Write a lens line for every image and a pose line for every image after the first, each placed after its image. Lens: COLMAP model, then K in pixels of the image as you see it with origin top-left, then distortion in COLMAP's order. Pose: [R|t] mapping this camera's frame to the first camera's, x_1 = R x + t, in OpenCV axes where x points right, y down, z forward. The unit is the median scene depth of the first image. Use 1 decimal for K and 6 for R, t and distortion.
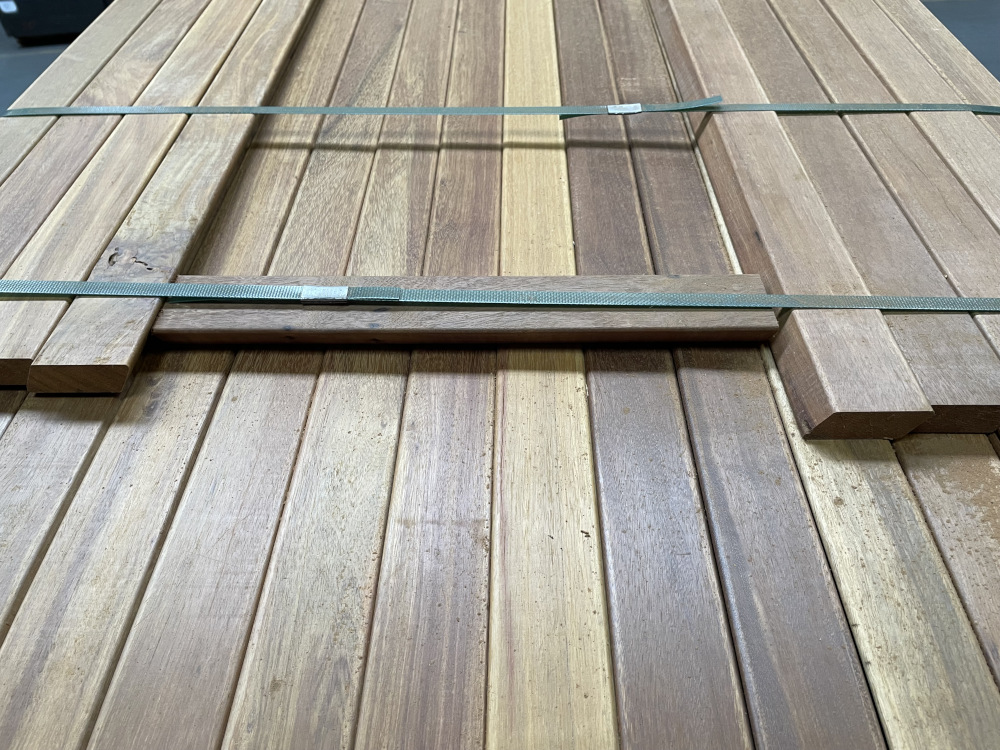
lens RADIAL K [[750.1, 0, 502.3], [0, 750.1, 375.0], [0, 0, 1]] dist [0.073833, -0.097675]
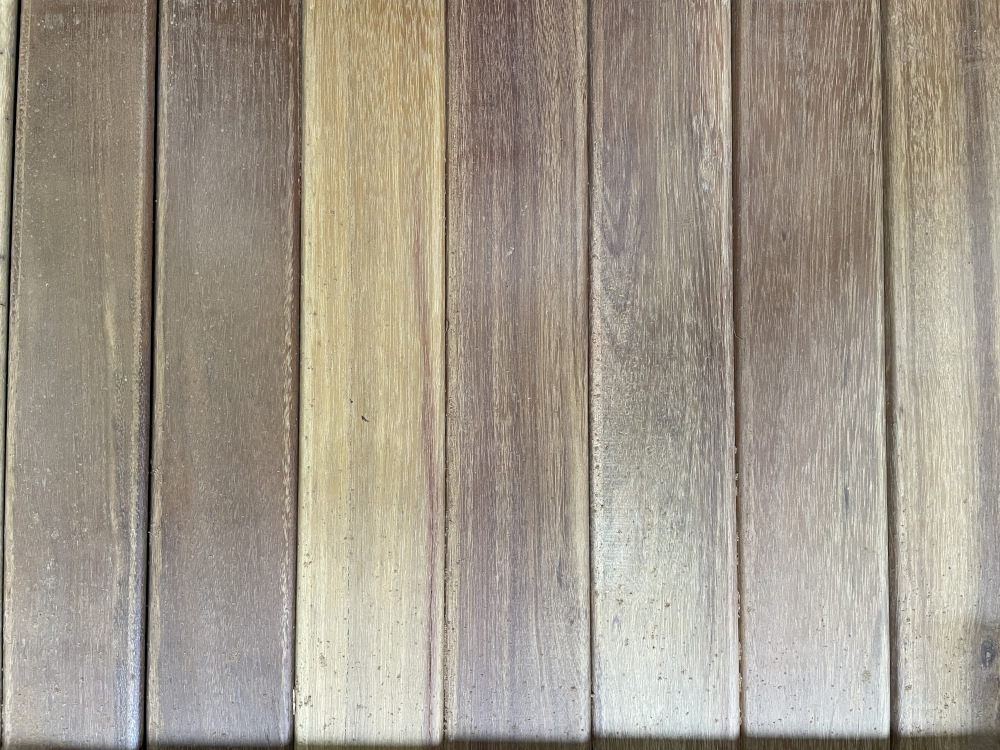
lens RADIAL K [[750.1, 0, 502.3], [0, 750.1, 375.0], [0, 0, 1]] dist [0.073833, -0.097675]
pose [[-0.999758, 0.015856, 0.015267, -0.068323], [0.000157, -0.688435, 0.725298, -0.239999], [0.022011, 0.725125, 0.688266, 0.372371]]
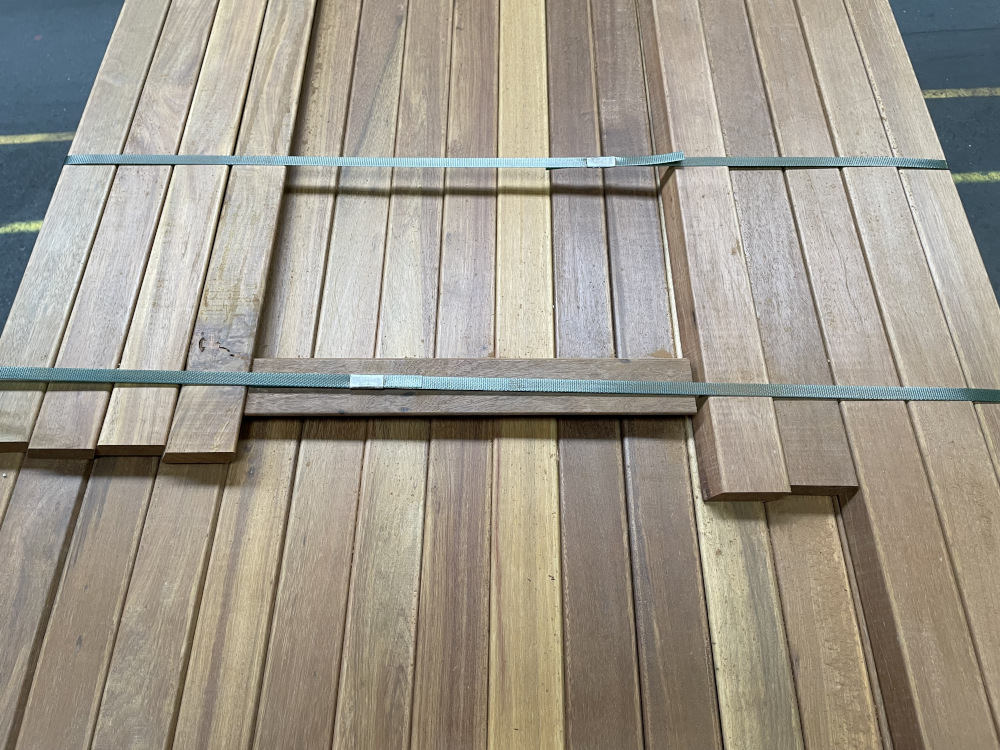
lens RADIAL K [[731.9, 0, 500.0], [0, 731.9, 375.0], [0, 0, 1]] dist [0.080681, -0.100488]
pose [[0.999962, 0.001337, 0.008660, -0.007140], [-0.003723, 0.959480, 0.281751, -0.498726], [-0.007932, -0.281772, 0.959449, -0.267817]]
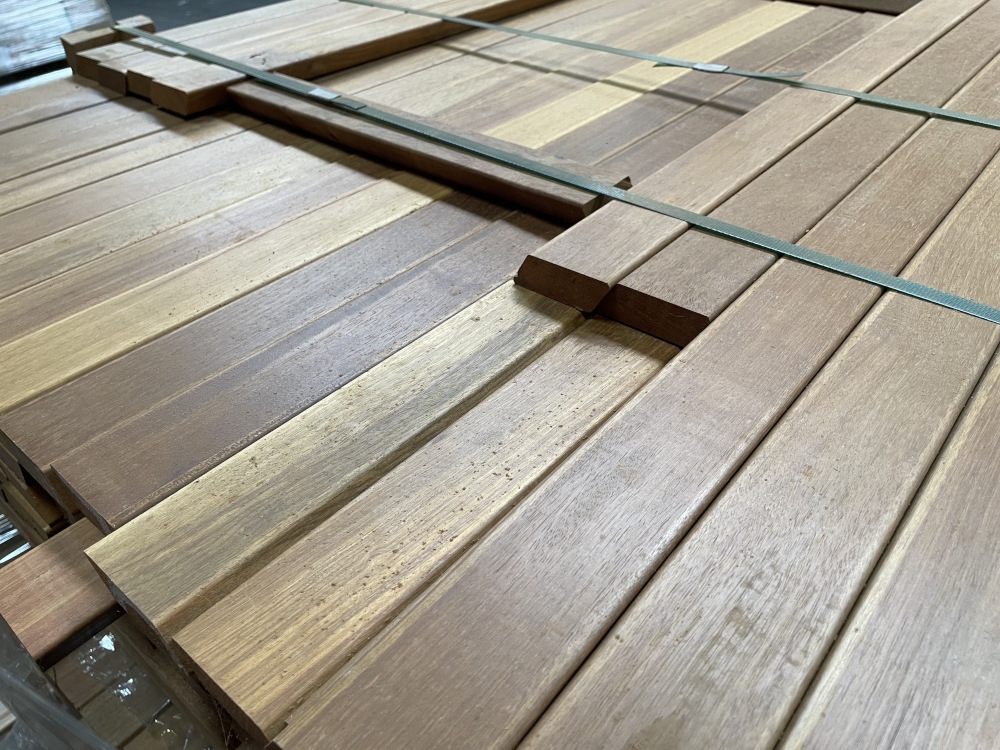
lens RADIAL K [[750.1, 0, 502.3], [0, 750.1, 375.0], [0, 0, 1]] dist [0.073833, -0.097675]
pose [[0.768694, 0.385746, -0.510204, 0.872029], [-0.438243, 0.898652, 0.019164, 0.168720], [0.465889, 0.208862, 0.859840, 0.117283]]
